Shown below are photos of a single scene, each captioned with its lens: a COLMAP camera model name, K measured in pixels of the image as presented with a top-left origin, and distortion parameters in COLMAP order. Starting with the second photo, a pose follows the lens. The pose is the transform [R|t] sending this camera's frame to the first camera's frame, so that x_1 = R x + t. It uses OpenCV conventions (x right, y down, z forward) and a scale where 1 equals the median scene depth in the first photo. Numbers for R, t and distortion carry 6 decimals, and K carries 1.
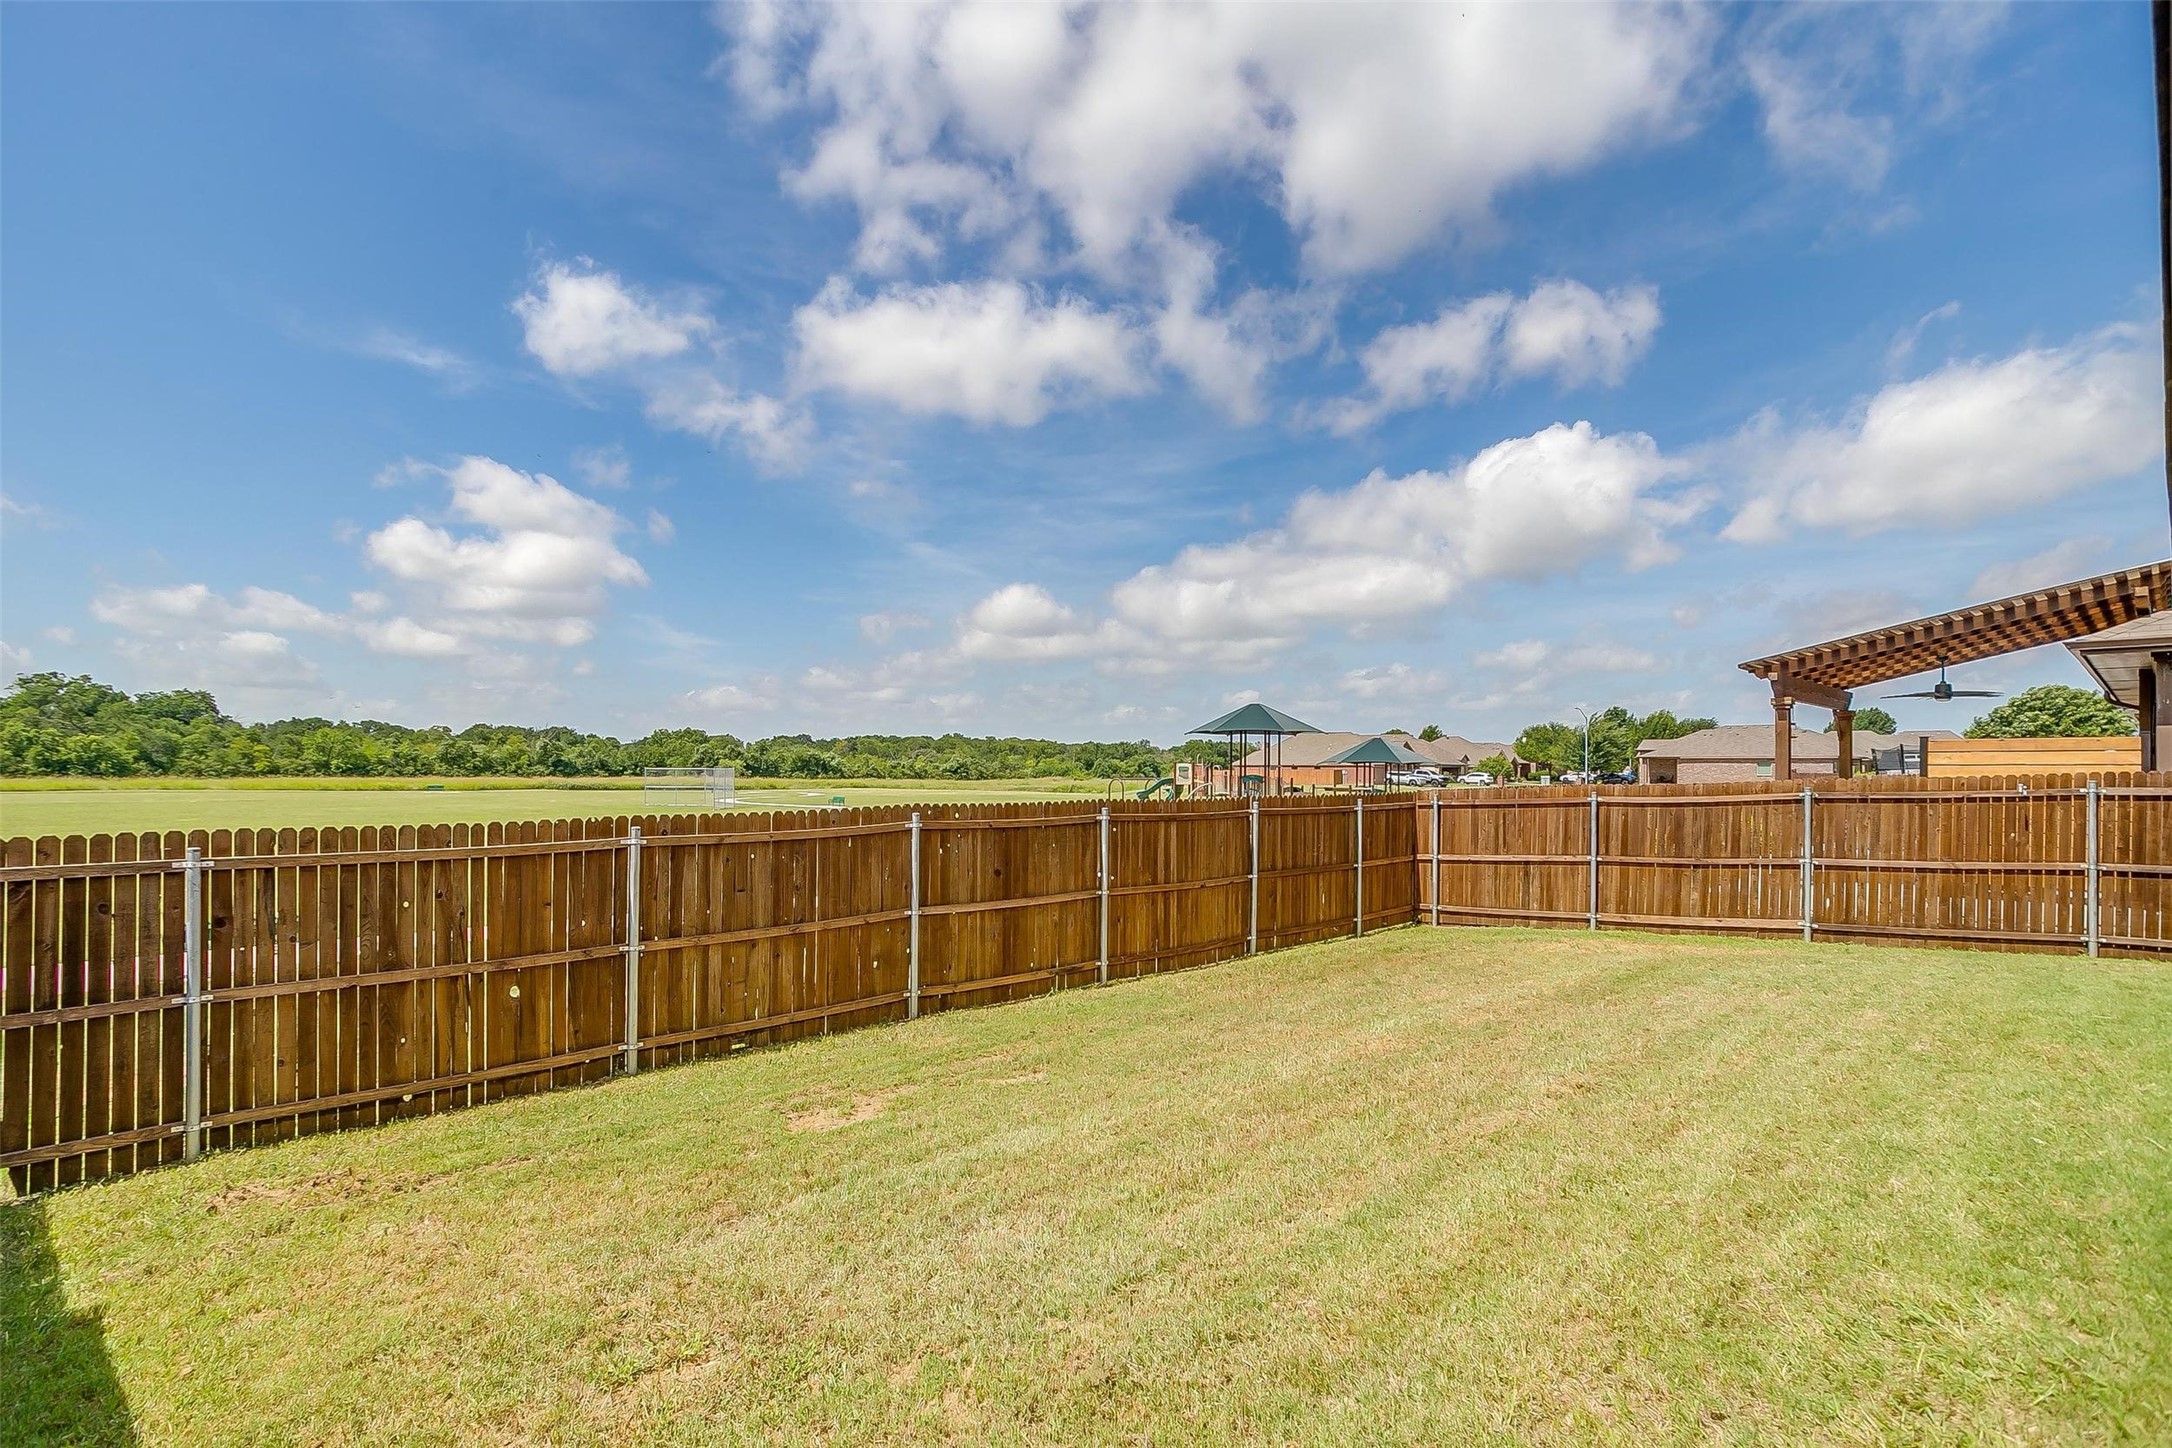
lens RADIAL K [[1125.1, 0, 1086.0], [0, 1125.1, 724.0], [0, 0, 1]] dist [-0.057794, 0.030734]
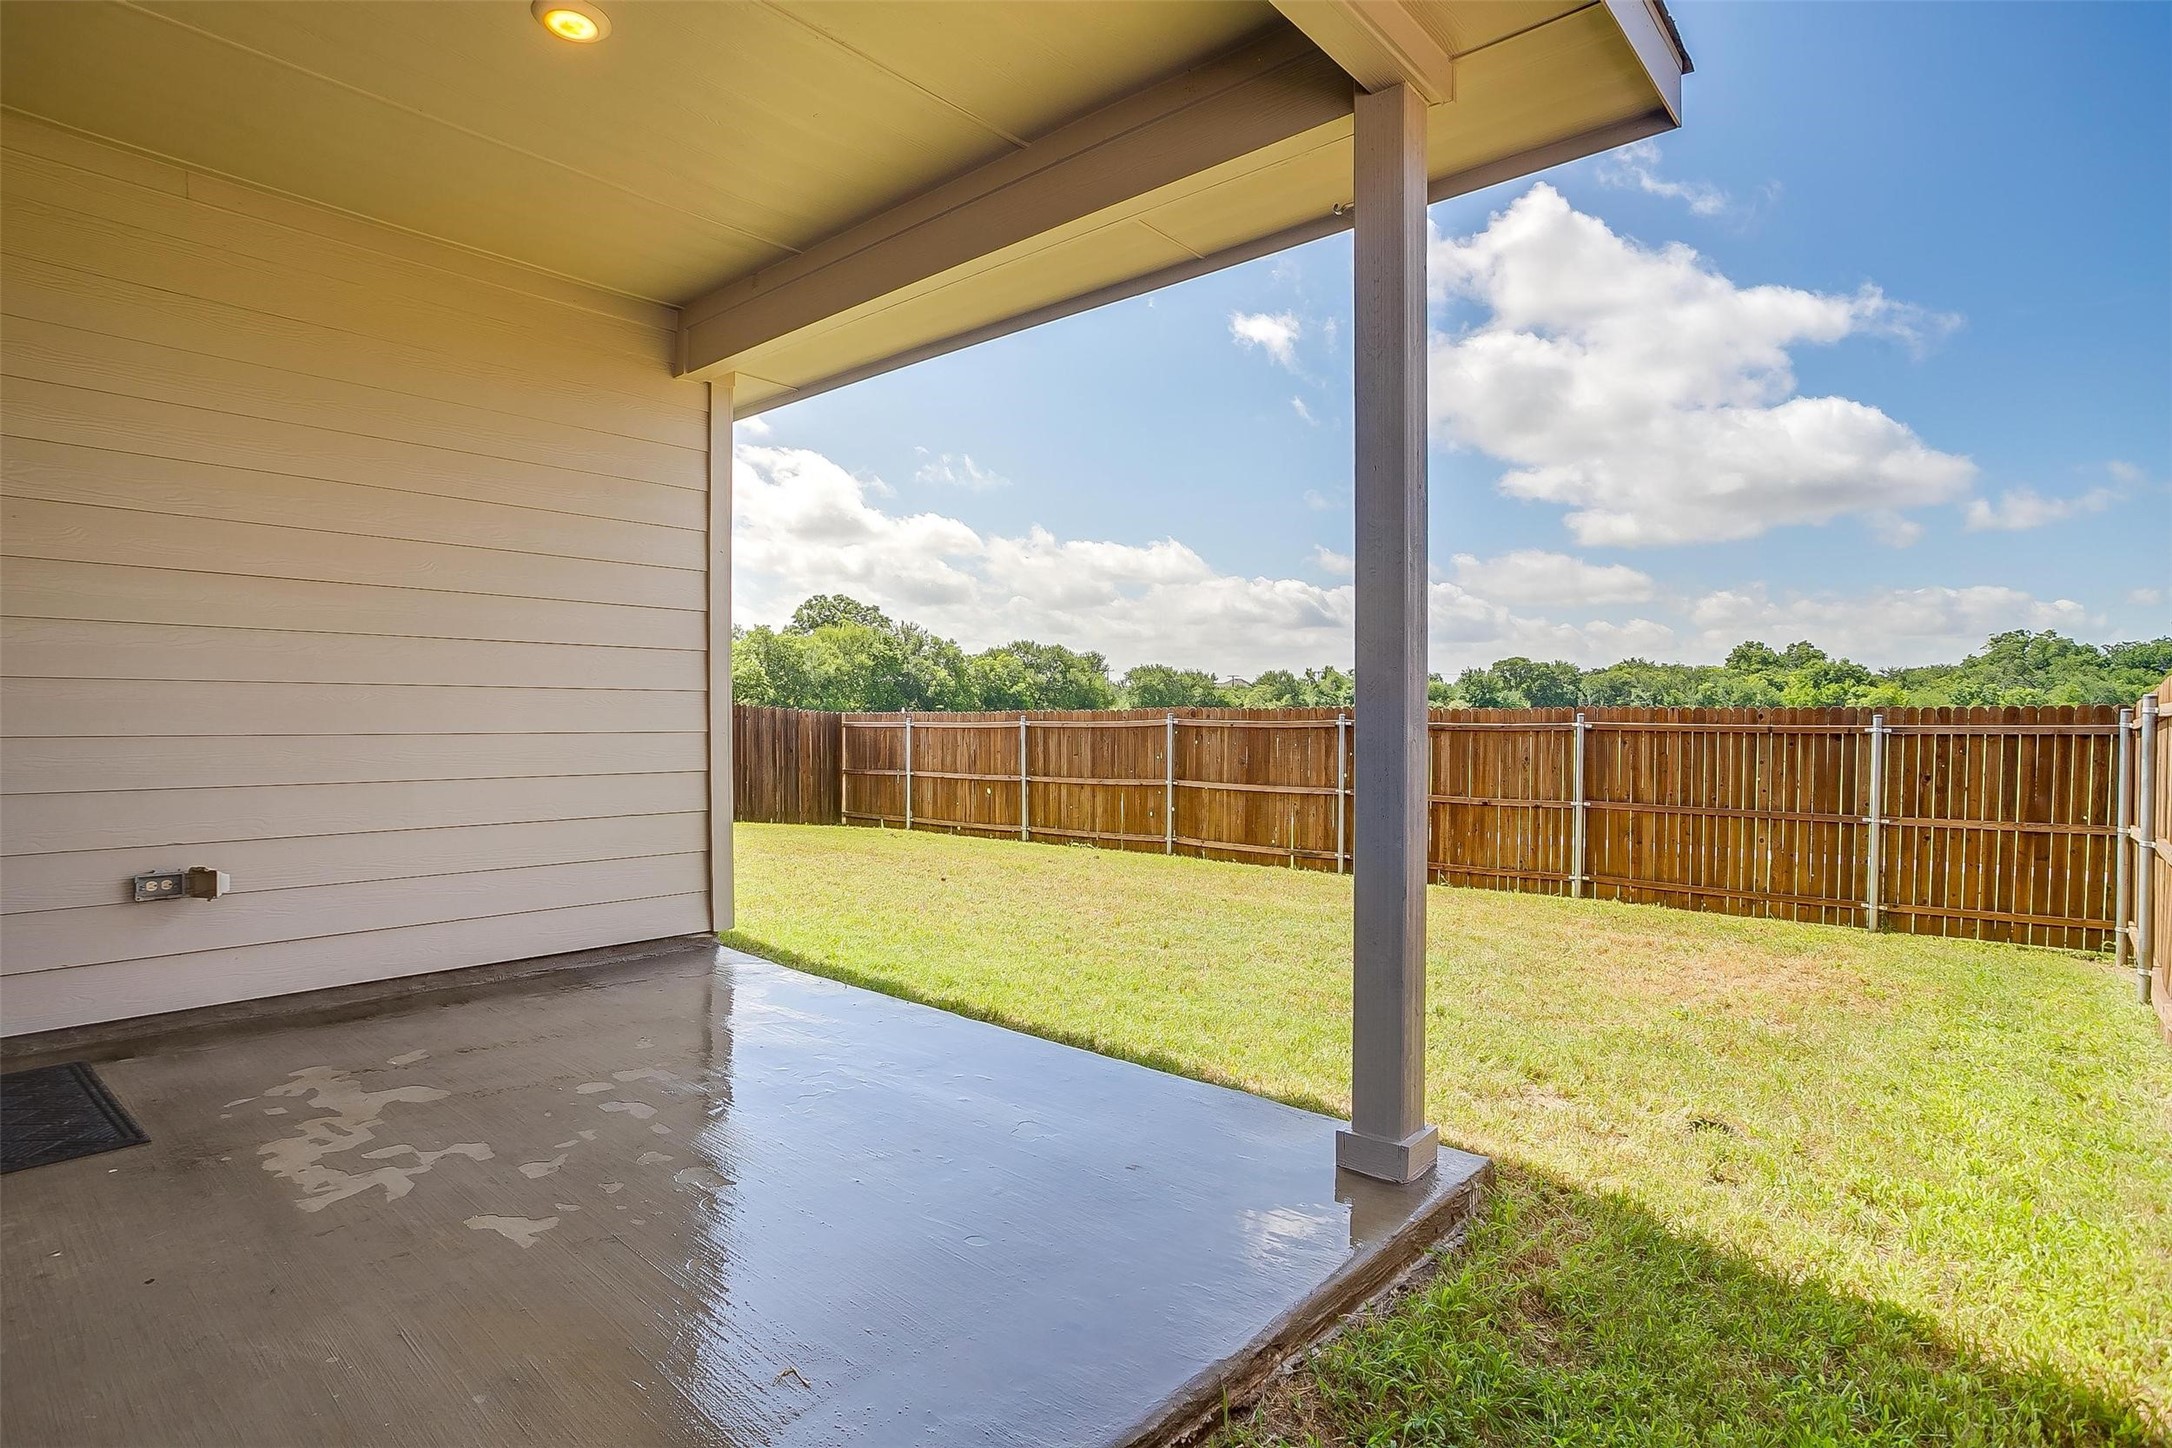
lens RADIAL K [[1125.1, 0, 1086.0], [0, 1125.1, 724.0], [0, 0, 1]] dist [-0.057794, 0.030734]
pose [[0.053601, 0.002848, -0.998558, 1.252553], [0.037738, 0.999276, 0.004876, 0.079631], [0.997849, -0.037945, 0.053455, 0.795187]]
